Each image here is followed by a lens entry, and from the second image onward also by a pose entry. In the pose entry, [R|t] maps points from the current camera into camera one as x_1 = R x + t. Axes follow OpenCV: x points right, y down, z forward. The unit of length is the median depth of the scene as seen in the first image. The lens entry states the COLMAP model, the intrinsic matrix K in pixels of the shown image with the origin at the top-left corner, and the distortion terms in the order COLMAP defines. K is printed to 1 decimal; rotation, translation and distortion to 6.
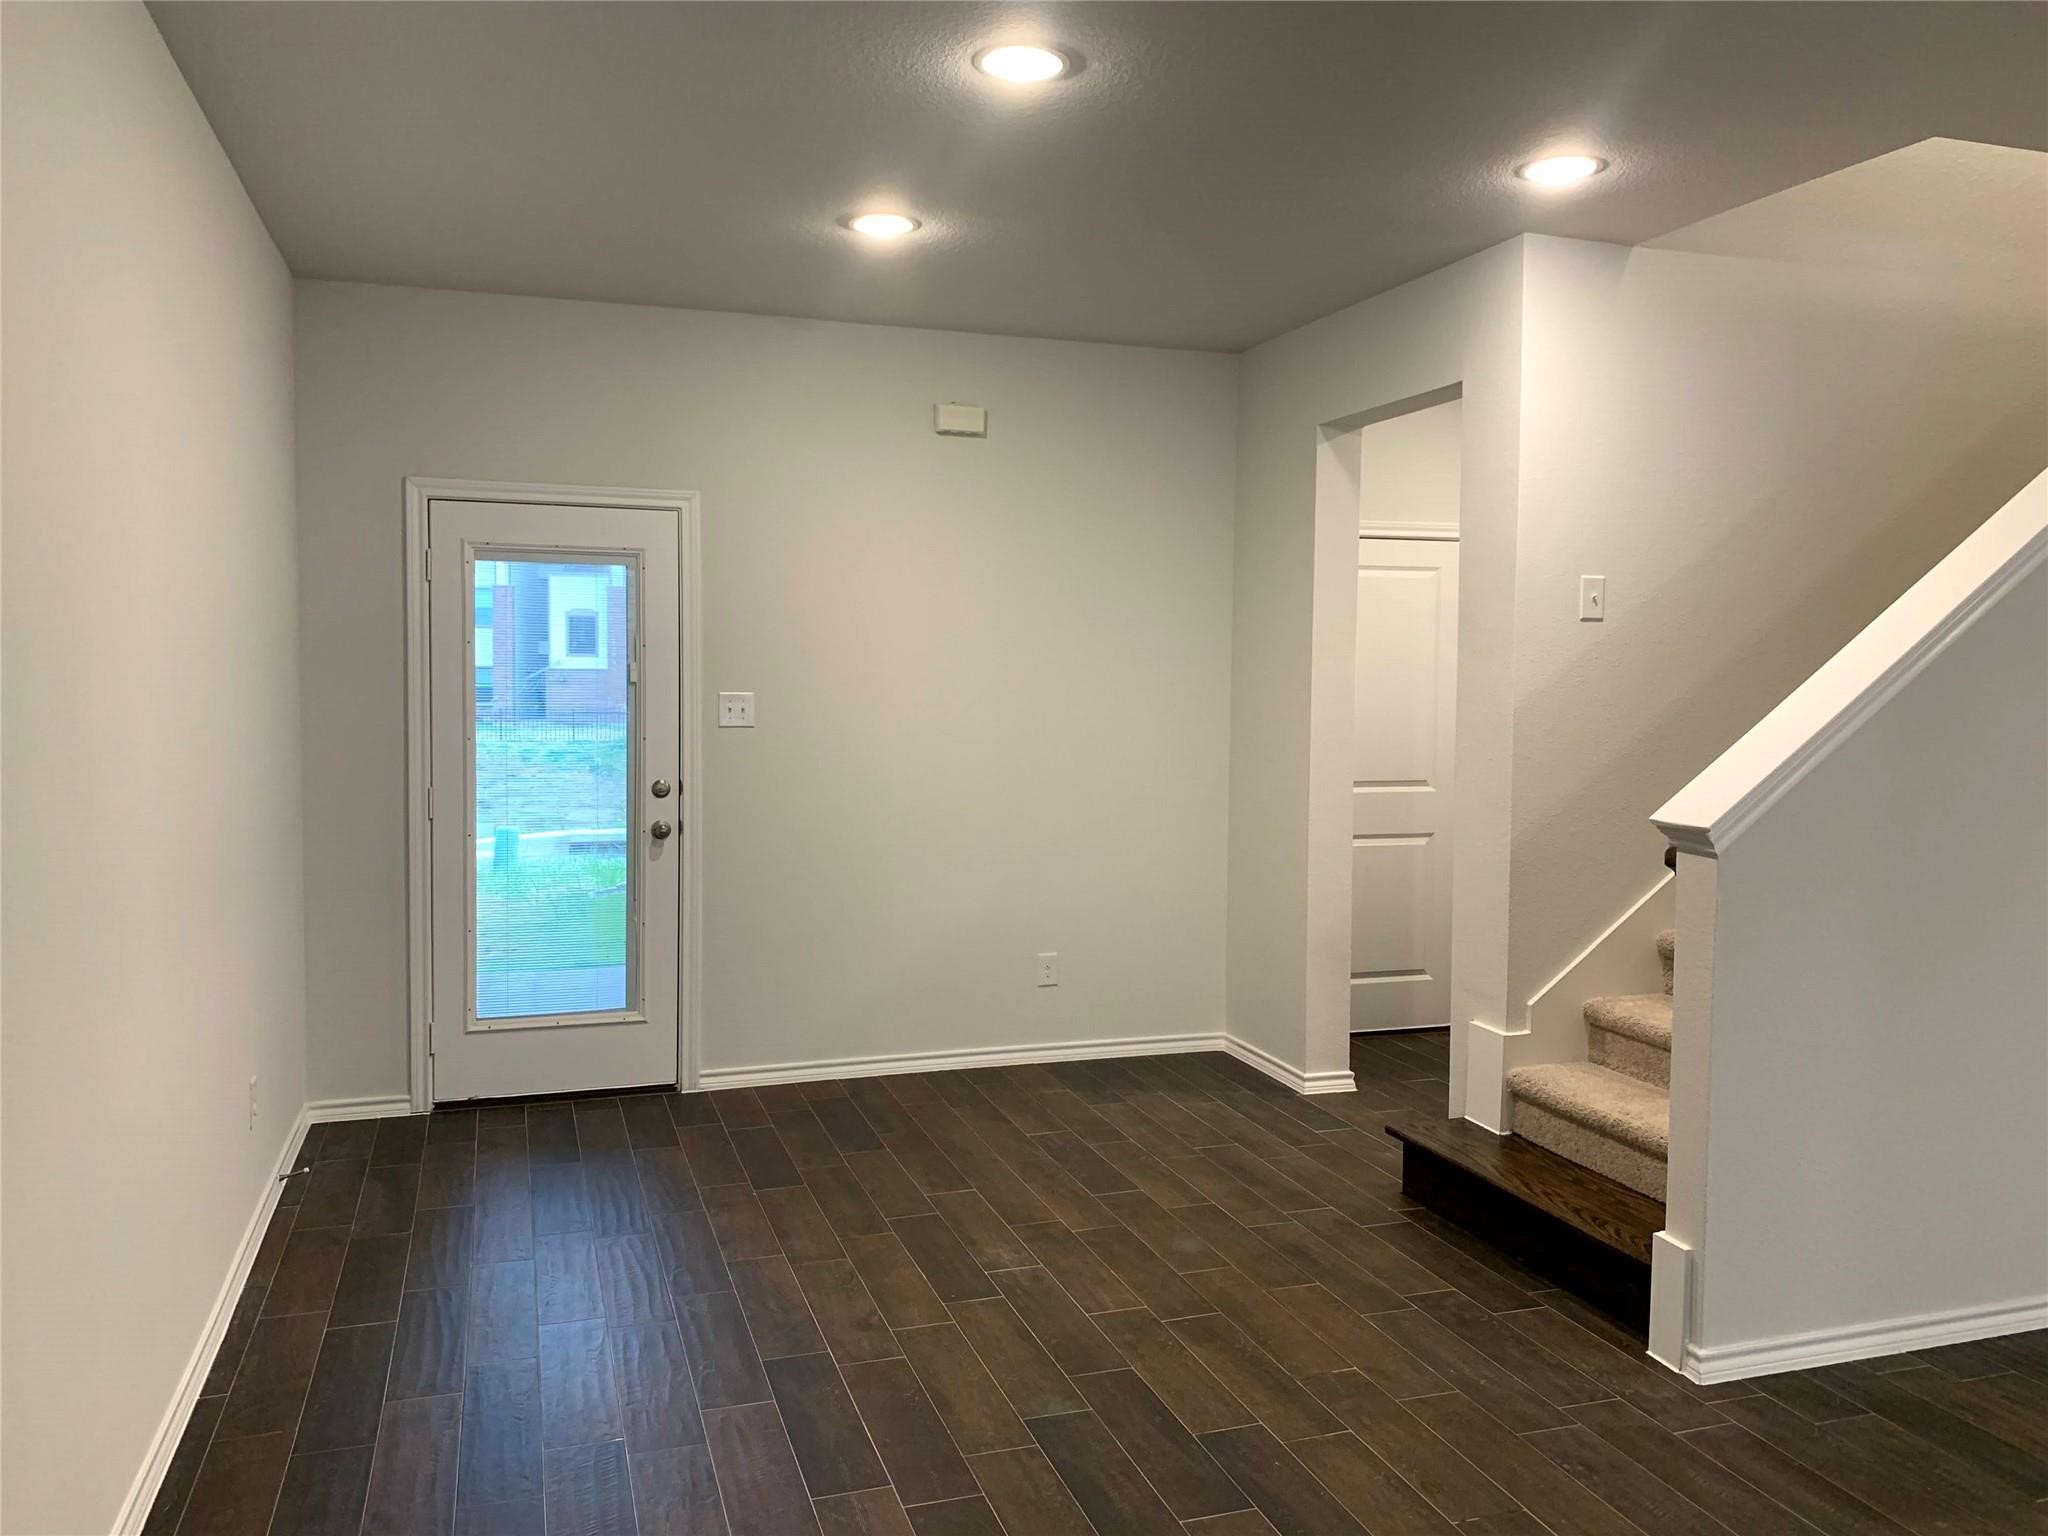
lens RADIAL K [[1556.9, 0, 1023.7], [0, 1556.9, 754.9], [0, 0, 1]] dist [0.013901, -0.002175]
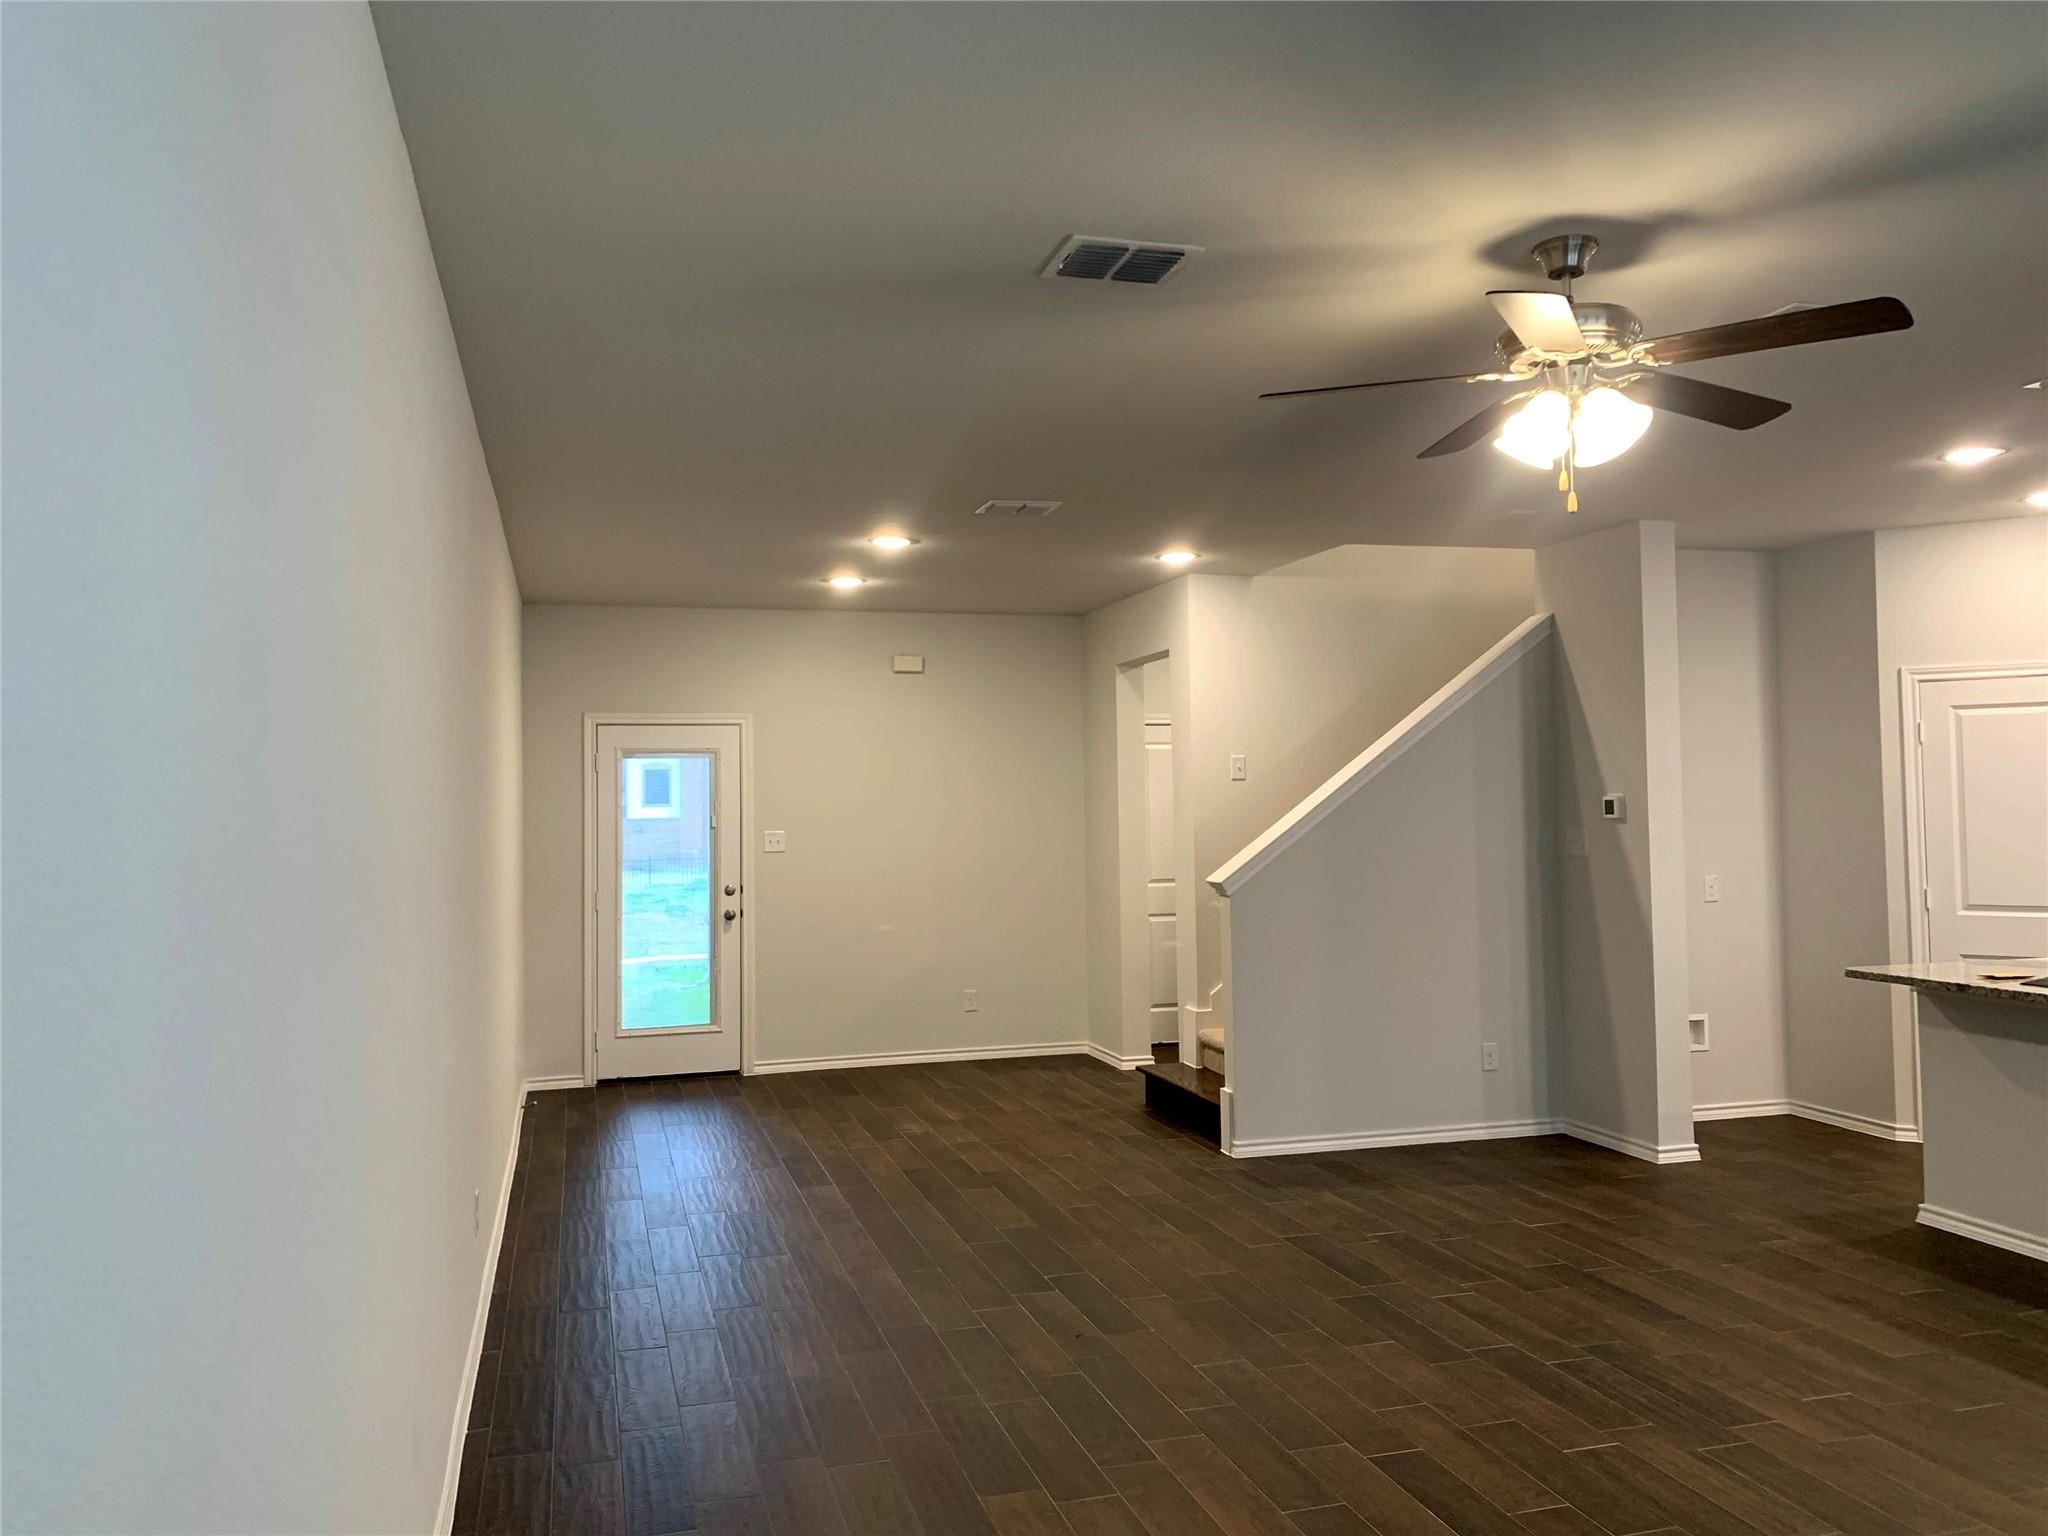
lens RADIAL K [[1556.9, 0, 1023.7], [0, 1556.9, 754.9], [0, 0, 1]] dist [0.013901, -0.002175]
pose [[0.998822, -0.025678, -0.041164, 0.159560], [0.021904, 0.995731, -0.089666, 0.034959], [0.043291, 0.088658, 0.995121, -0.684090]]
